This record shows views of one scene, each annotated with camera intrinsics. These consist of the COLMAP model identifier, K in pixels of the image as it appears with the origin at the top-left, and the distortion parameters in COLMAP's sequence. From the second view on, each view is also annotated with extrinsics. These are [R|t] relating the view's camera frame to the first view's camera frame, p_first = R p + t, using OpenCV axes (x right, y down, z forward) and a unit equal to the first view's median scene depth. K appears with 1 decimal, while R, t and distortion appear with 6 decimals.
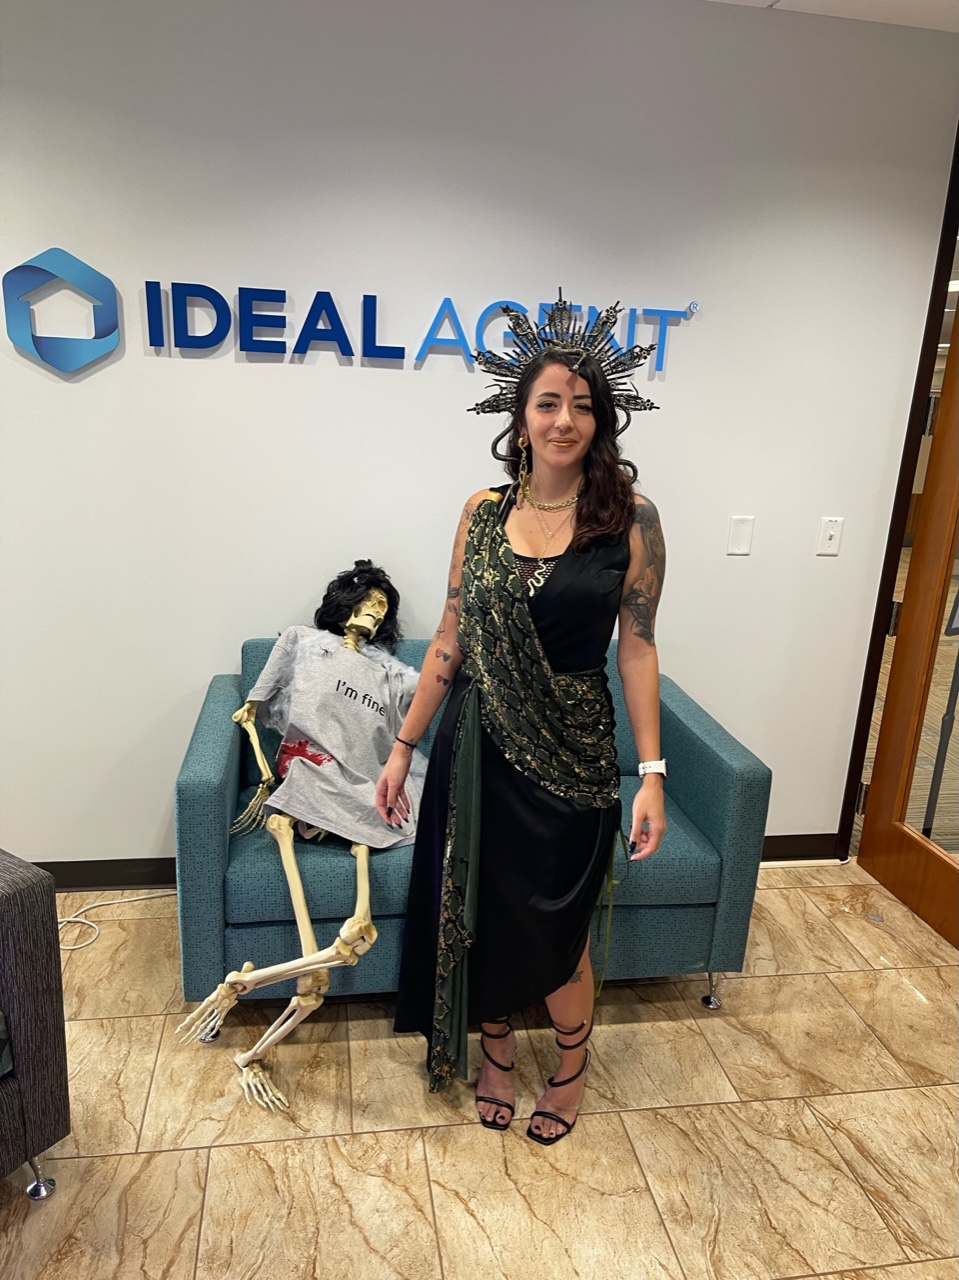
lens RADIAL K [[959.2, 0, 479.3], [0, 959.2, 647.4], [0, 0, 1]] dist [0.078791, -0.109023]
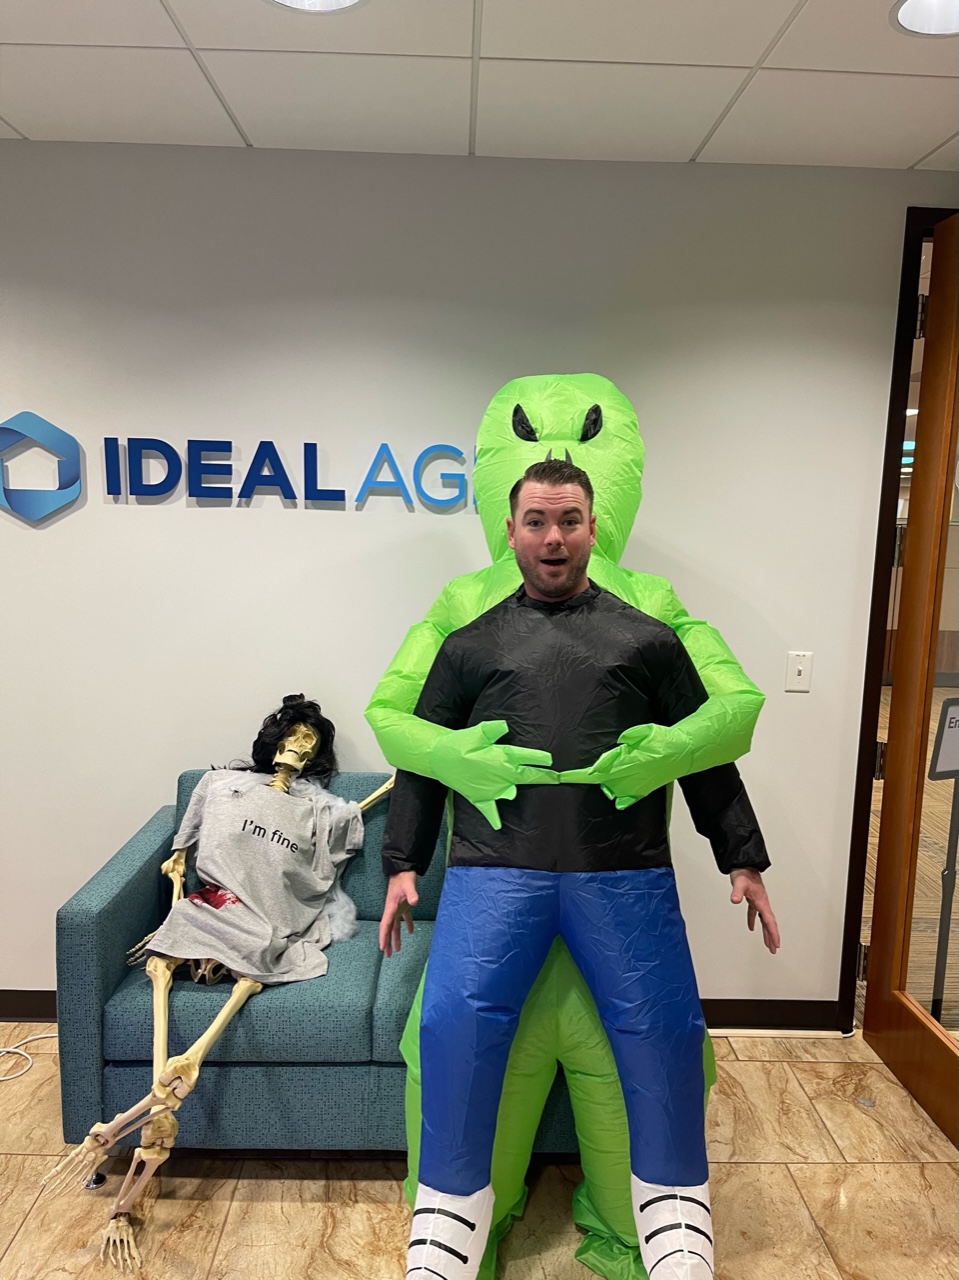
lens RADIAL K [[959.2, 0, 473.7], [0, 959.2, 647.9], [0, 0, 1]] dist [0.078791, -0.109023]
pose [[0.989288, -0.002325, -0.145956, 0.228741], [-0.019085, 0.989231, -0.145116, 0.006943], [0.144722, 0.146347, 0.978590, 0.029327]]
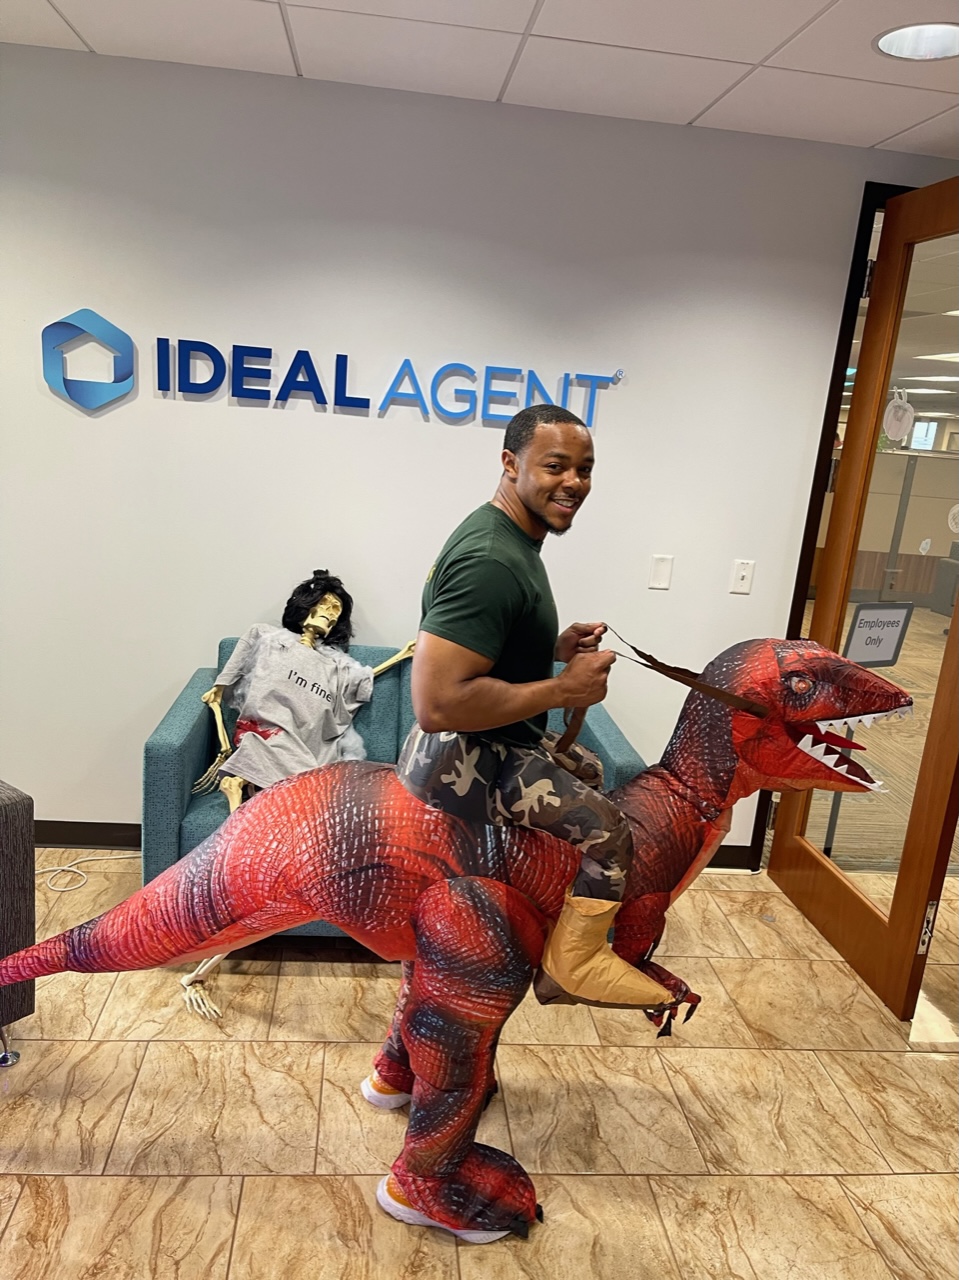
lens RADIAL K [[959.2, 0, 471.6], [0, 959.2, 654.9], [0, 0, 1]] dist [0.078791, -0.109023]
pose [[0.996950, 0.052295, -0.057937, 0.143098], [-0.054541, 0.997793, -0.037879, 0.045254], [0.055828, 0.040924, 0.997601, -0.177642]]
